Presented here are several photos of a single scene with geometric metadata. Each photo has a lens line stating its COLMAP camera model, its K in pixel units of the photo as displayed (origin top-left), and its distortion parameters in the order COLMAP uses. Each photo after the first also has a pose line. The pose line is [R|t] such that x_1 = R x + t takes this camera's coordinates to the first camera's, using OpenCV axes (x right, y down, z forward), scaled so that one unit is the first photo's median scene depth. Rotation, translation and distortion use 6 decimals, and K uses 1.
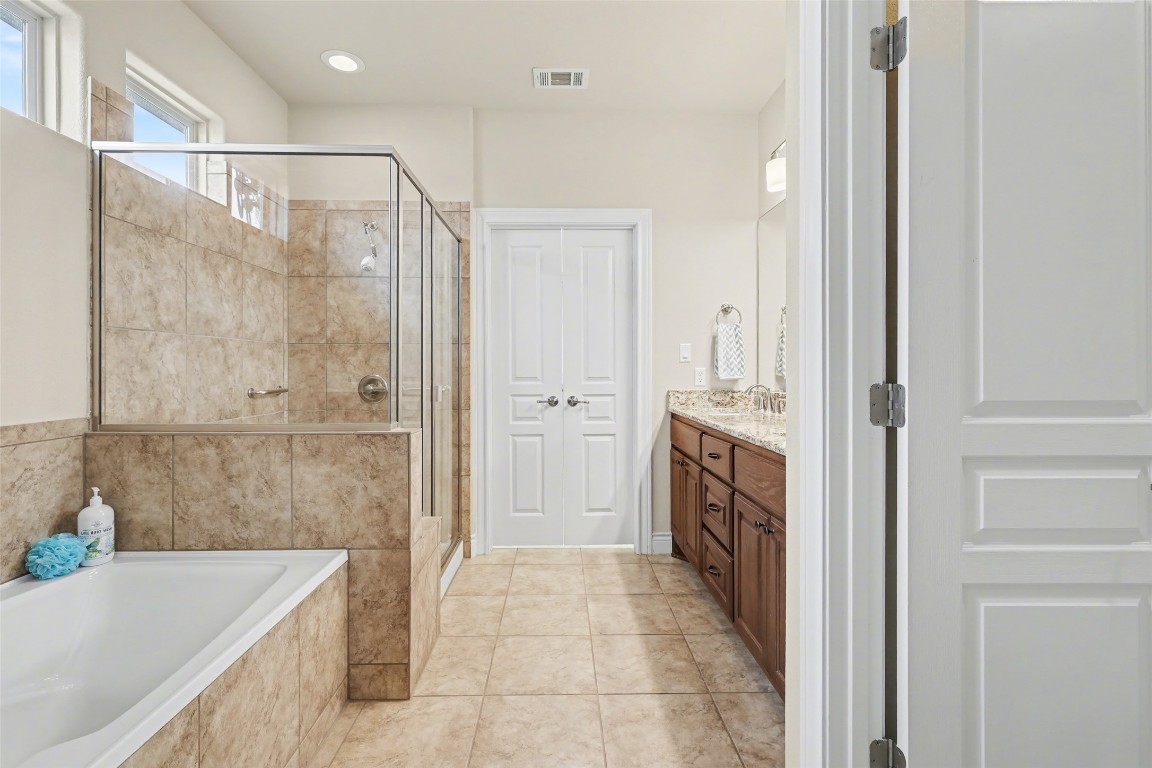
lens RADIAL K [[505.0, 0, 565.9], [0, 505.0, 375.7], [0, 0, 1]] dist [0.009755, -0.000852]
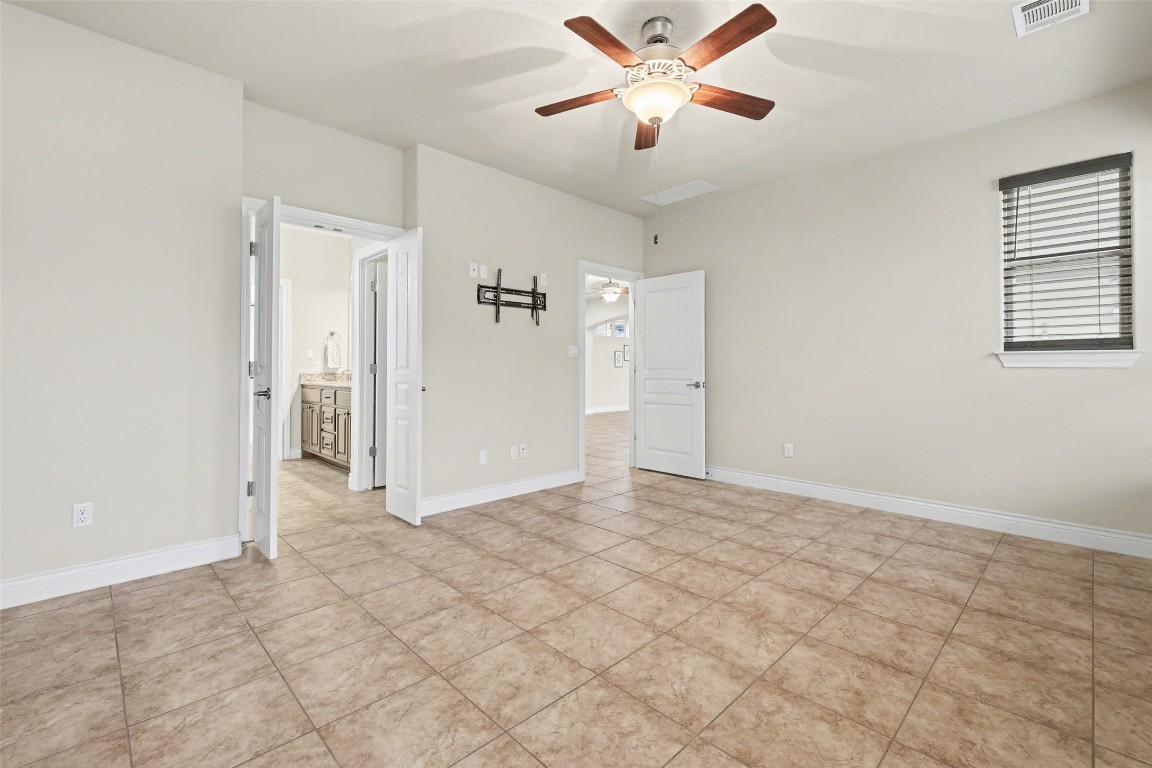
lens RADIAL K [[505.0, 0, 562.8], [0, 505.0, 363.1], [0, 0, 1]] dist [0.009755, -0.000852]
pose [[0.737571, 0.011951, 0.675163, -0.602545], [-0.000979, 0.999861, -0.016628, 0.032961], [-0.675268, 0.011603, 0.737481, -1.825990]]
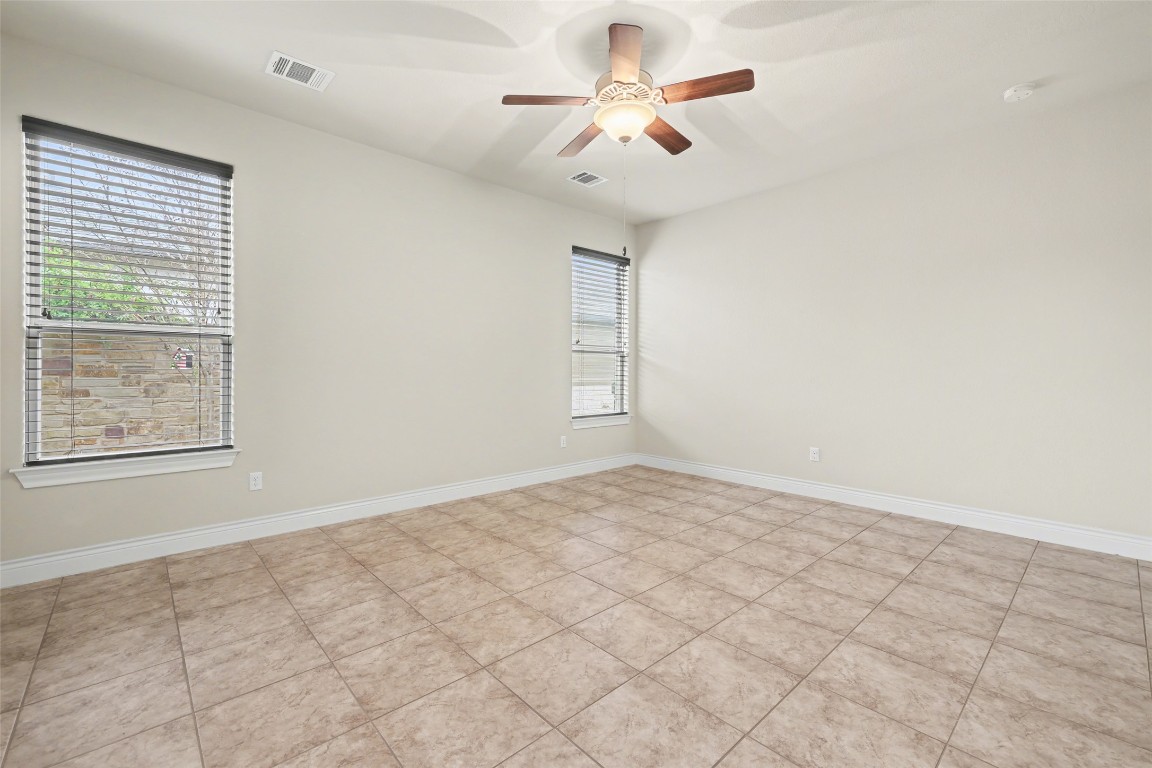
lens RADIAL K [[483.7, 0, 572.7], [0, 483.7, 375.4], [0, 0, 1]] dist [0.006973, -0.000710]
pose [[-0.749186, 0.007611, -0.662316, 1.411276], [-0.001120, 0.999918, 0.012757, 0.024456], [0.662359, 0.010299, -0.749116, -0.147456]]
